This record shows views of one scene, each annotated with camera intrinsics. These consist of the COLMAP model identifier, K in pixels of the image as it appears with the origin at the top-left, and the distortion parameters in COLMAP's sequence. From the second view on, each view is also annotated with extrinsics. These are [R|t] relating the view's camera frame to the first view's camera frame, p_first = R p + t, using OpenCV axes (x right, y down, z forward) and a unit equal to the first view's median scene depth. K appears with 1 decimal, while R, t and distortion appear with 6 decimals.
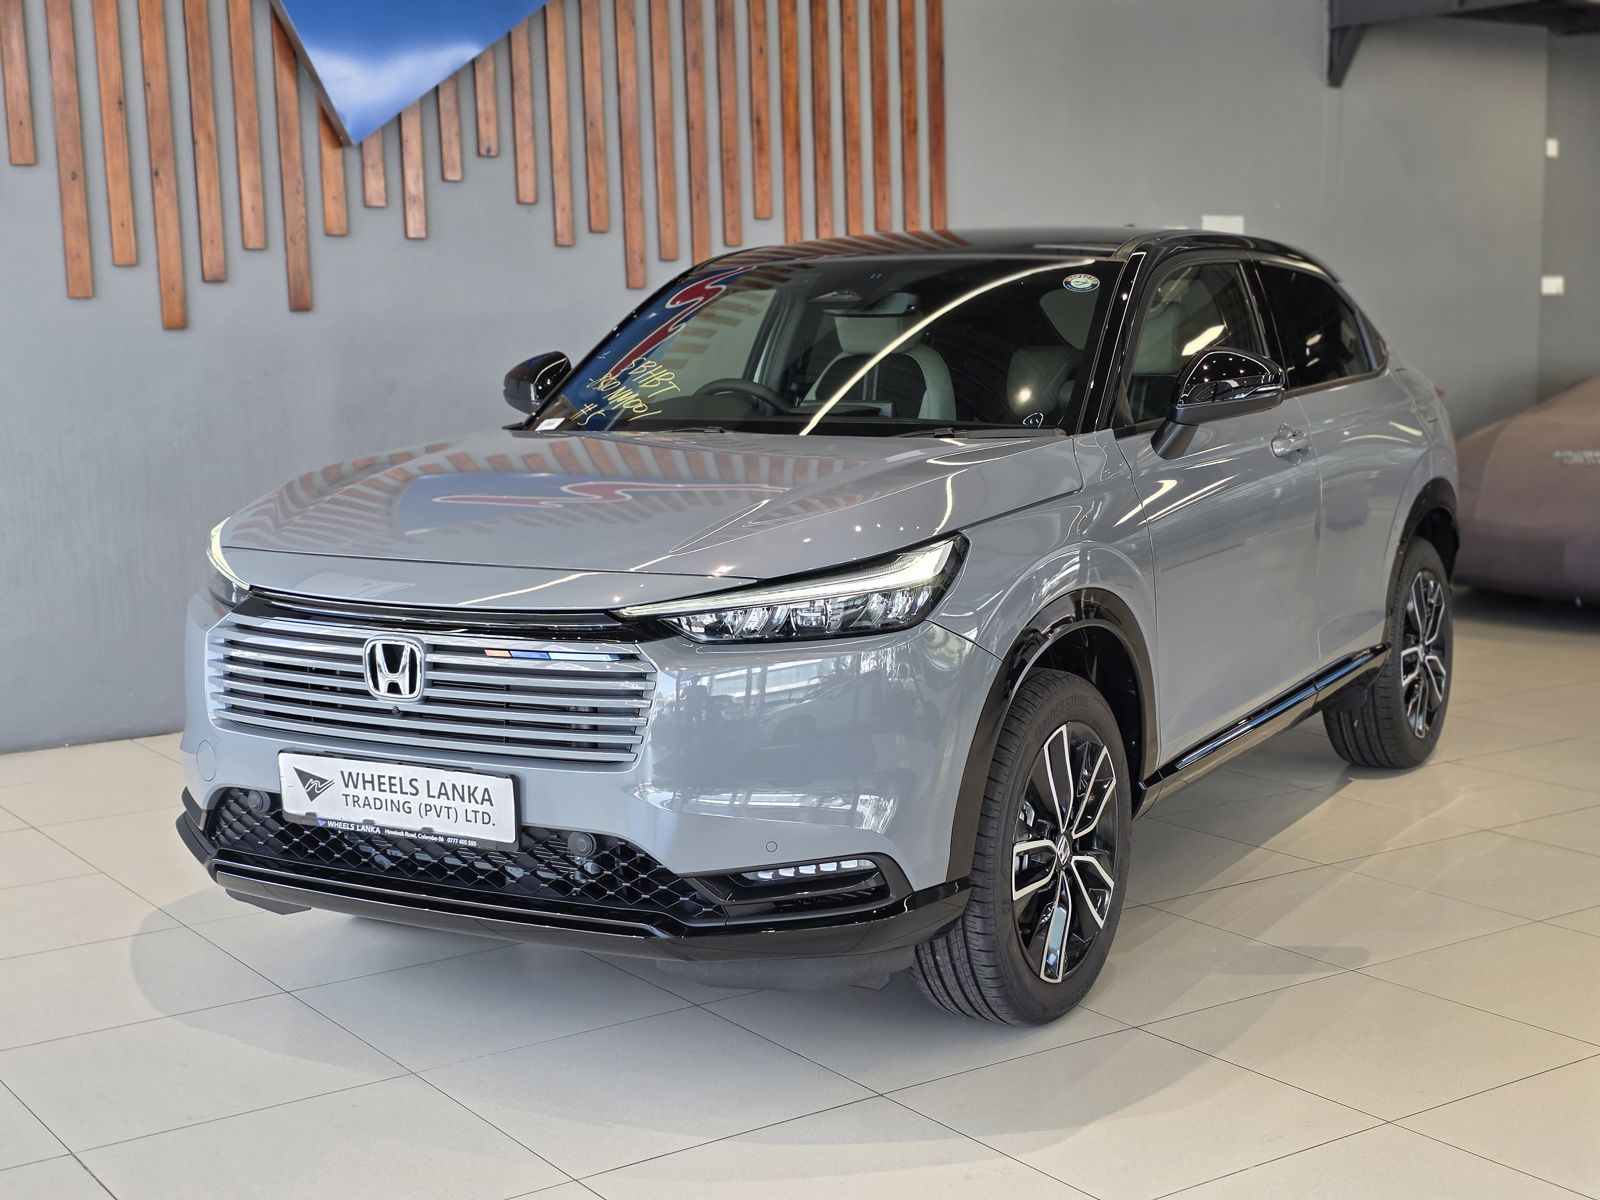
lens RADIAL K [[2078.7, 0, 800.0], [0, 2078.7, 600.0], [0, 0, 1]] dist [0.396688, -1.433251]
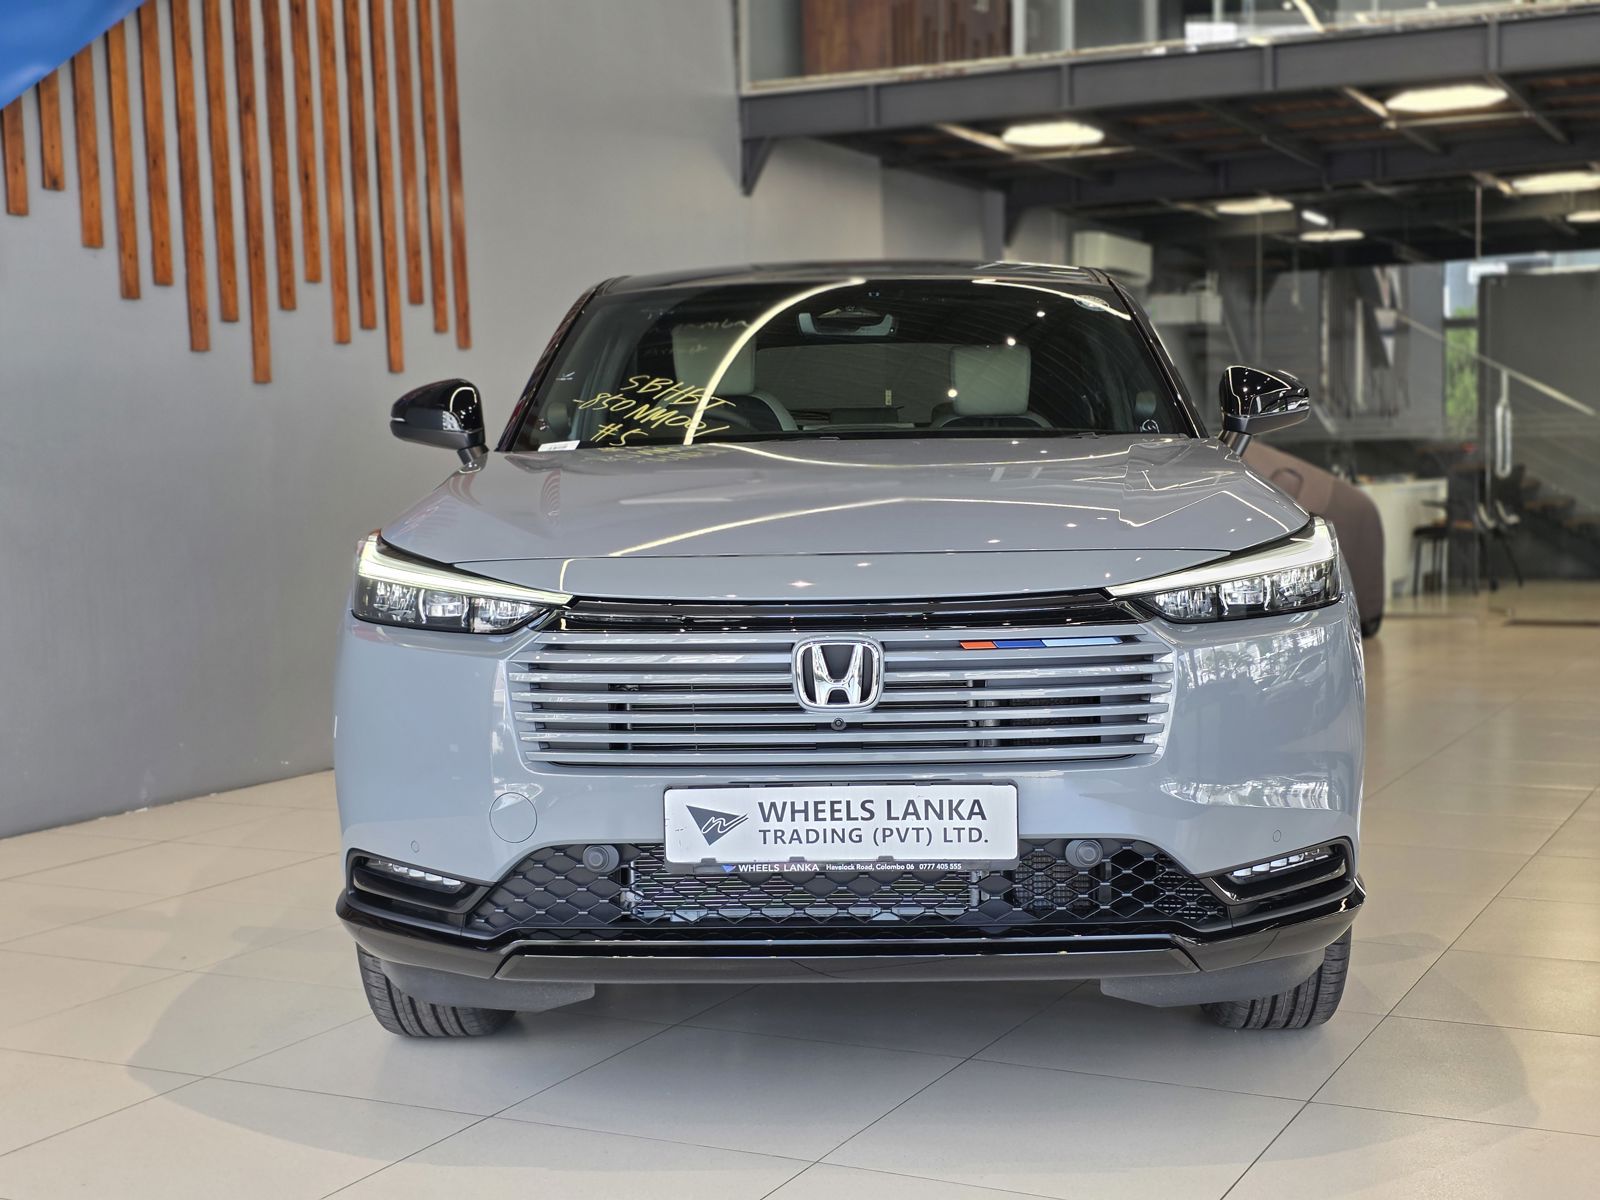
lens RADIAL K [[2078.7, 0, 800.0], [0, 2078.7, 600.0], [0, 0, 1]] dist [0.396688, -1.433251]
pose [[0.888387, -0.038738, 0.457458, -0.593857], [0.071953, 0.995868, -0.055402, 0.048282], [-0.453422, 0.082134, 0.887504, 0.245963]]
